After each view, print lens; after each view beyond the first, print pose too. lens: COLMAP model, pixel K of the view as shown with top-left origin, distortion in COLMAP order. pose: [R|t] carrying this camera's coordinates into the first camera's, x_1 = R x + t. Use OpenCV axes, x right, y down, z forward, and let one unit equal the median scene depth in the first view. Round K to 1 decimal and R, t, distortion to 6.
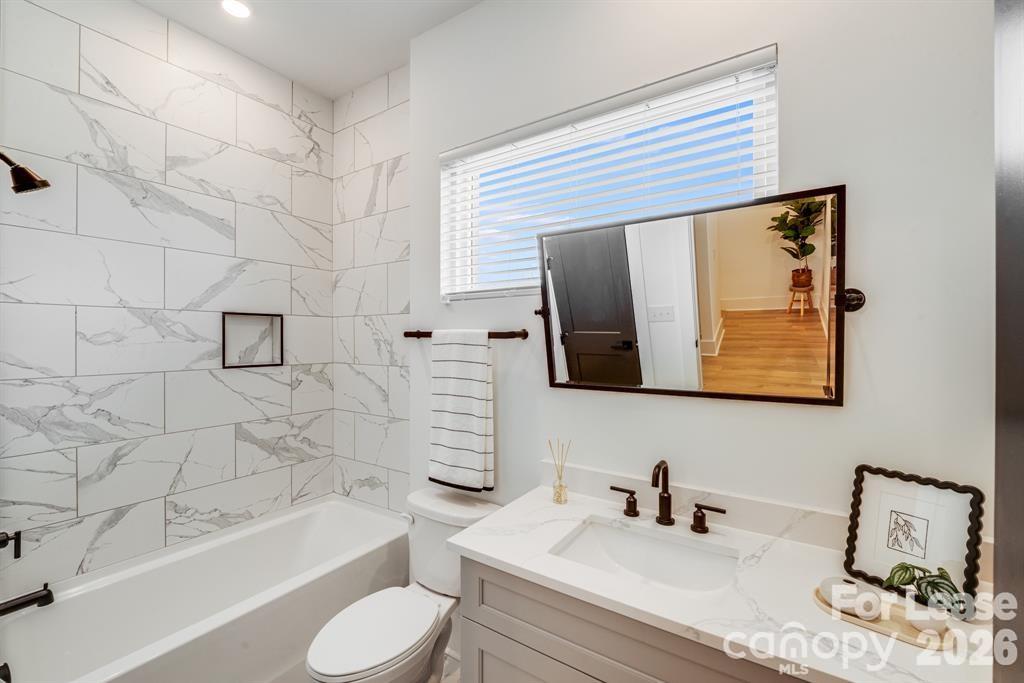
lens RADIAL K [[418.5, 0, 508.8], [0, 418.5, 342.0], [0, 0, 1]] dist [0.000129, -0.000155]
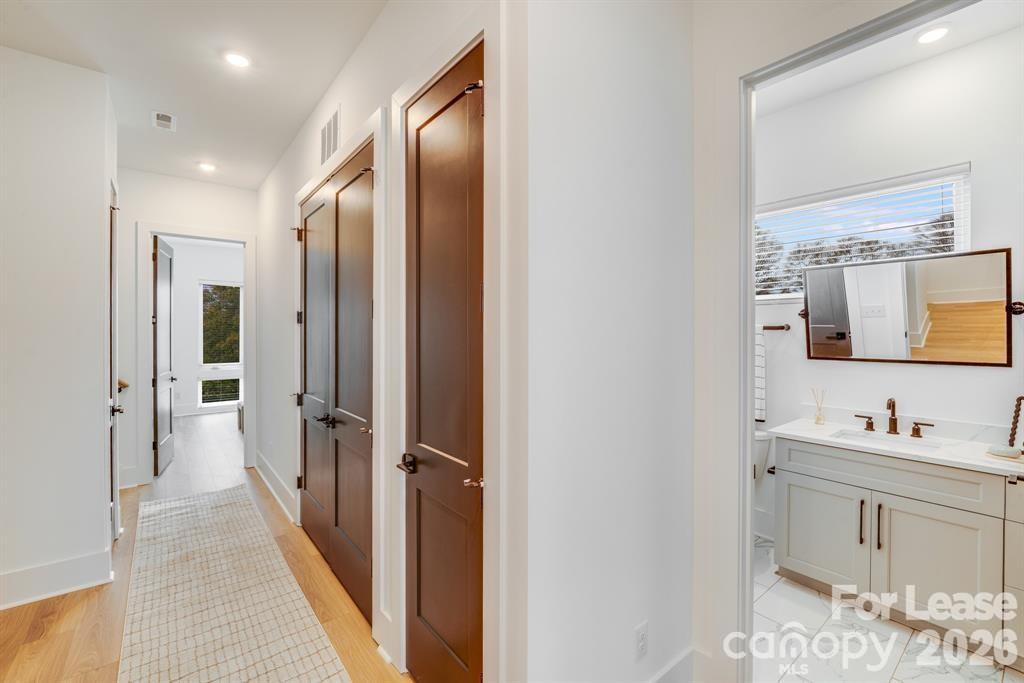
lens RADIAL K [[440.2, 0, 518.0], [0, 440.2, 333.0], [0, 0, 1]] dist [-0.015073, 0.000768]
pose [[0.960434, 0.001179, -0.278504, -0.512230], [-0.002740, 0.999983, -0.005216, 0.015196], [0.278493, 0.005772, 0.960421, -0.974101]]
